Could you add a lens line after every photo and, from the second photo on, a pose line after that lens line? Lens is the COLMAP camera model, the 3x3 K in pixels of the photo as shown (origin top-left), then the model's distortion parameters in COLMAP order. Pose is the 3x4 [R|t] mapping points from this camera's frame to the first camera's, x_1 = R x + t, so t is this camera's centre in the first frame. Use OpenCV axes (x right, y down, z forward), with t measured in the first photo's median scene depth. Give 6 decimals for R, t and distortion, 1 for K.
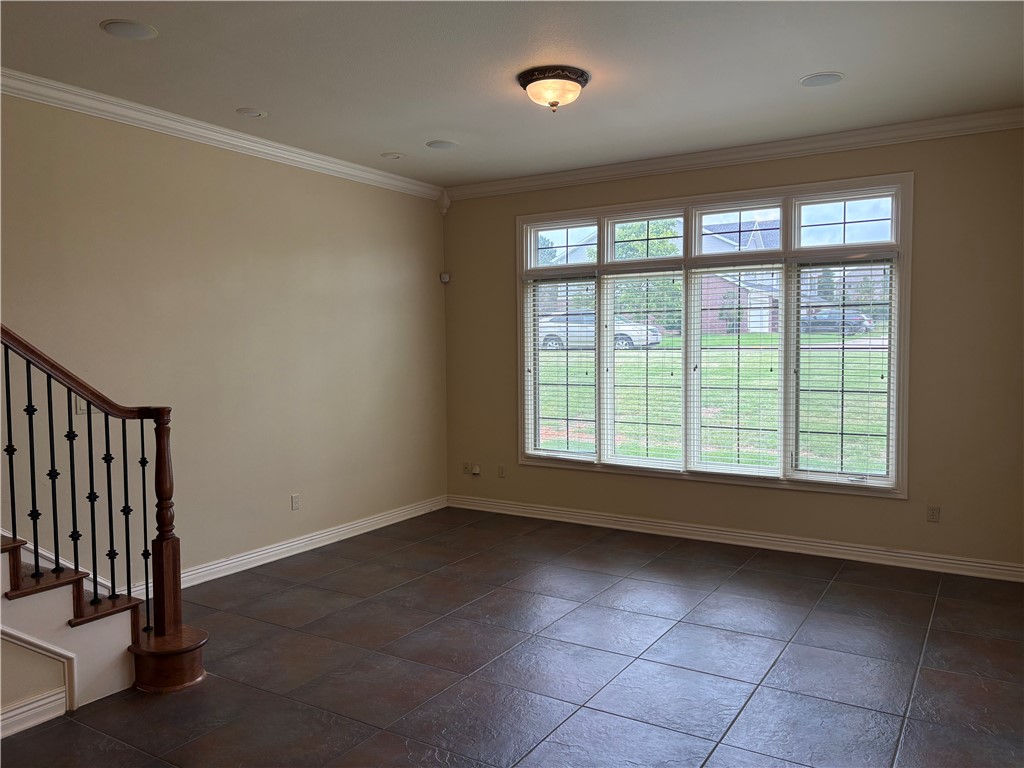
lens RADIAL K [[790.0, 0, 512.1], [0, 790.0, 380.0], [0, 0, 1]] dist [0.027832, -0.007148]
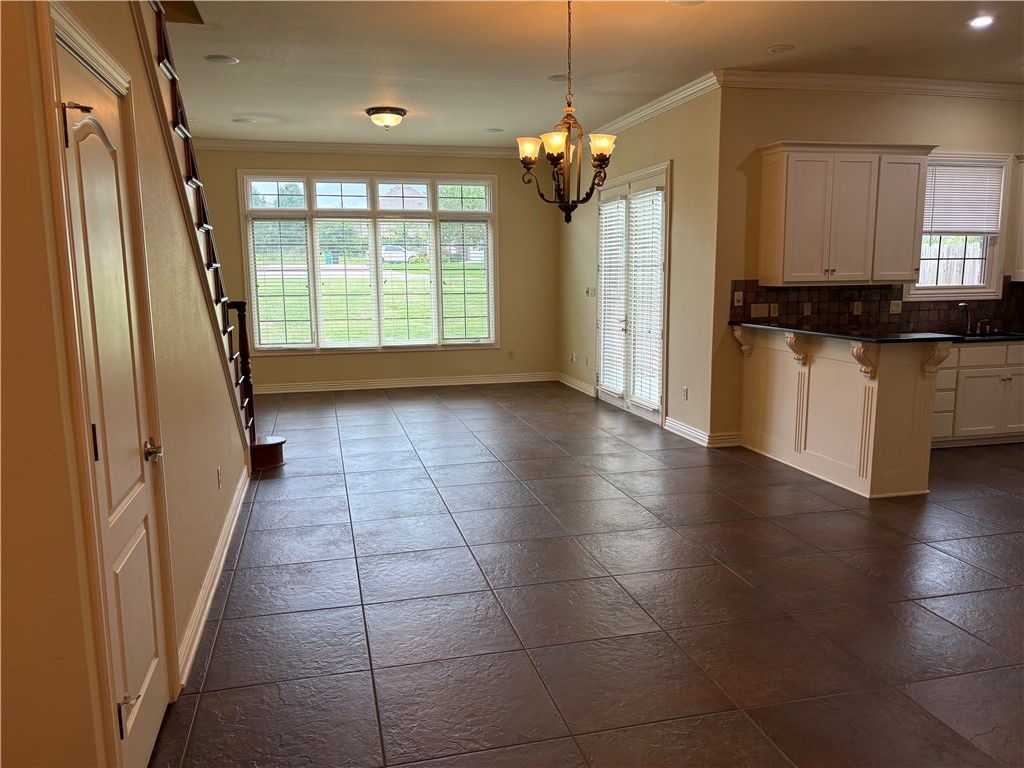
lens RADIAL K [[790.0, 0, 514.0], [0, 790.0, 388.3], [0, 0, 1]] dist [0.027832, -0.007148]
pose [[0.694807, -0.103313, 0.711737, -0.790434], [0.034298, 0.993262, 0.110695, 0.032979], [-0.718378, -0.052500, 0.693669, -0.331794]]
